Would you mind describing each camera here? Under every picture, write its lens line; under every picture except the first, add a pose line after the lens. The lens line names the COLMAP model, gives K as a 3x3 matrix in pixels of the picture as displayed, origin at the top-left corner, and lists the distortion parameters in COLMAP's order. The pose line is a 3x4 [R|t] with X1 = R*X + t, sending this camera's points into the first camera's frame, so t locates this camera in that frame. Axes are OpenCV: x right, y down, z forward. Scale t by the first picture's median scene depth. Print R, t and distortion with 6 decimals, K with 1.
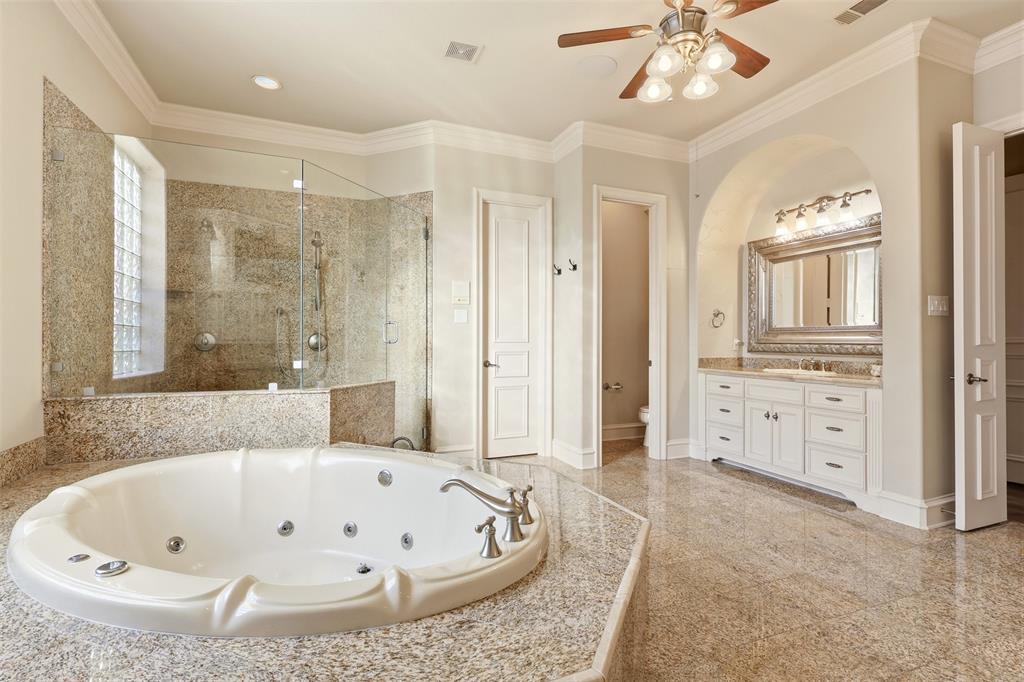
lens RADIAL K [[474.5, 0, 512.9], [0, 474.5, 338.0], [0, 0, 1]] dist [0.003138, -0.000472]
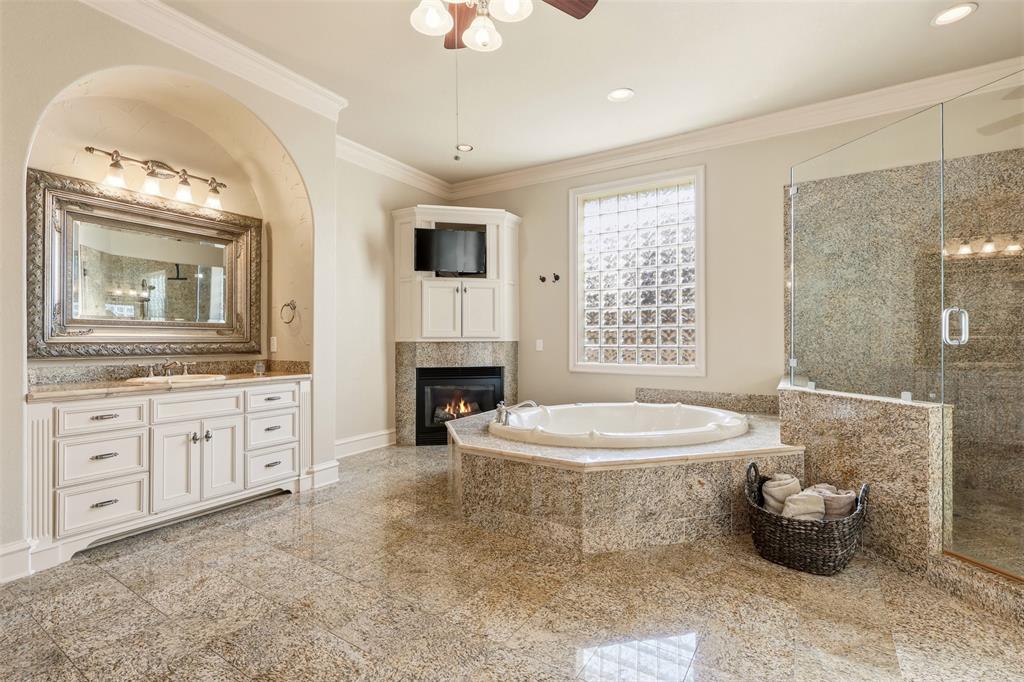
lens RADIAL K [[474.5, 0, 513.6], [0, 474.5, 341.1], [0, 0, 1]] dist [0.003138, -0.000472]
pose [[-0.606268, -0.006216, 0.795236, -0.359688], [-0.005386, 0.999979, 0.003711, 0.003019], [-0.795242, -0.002034, -0.606289, 1.016246]]
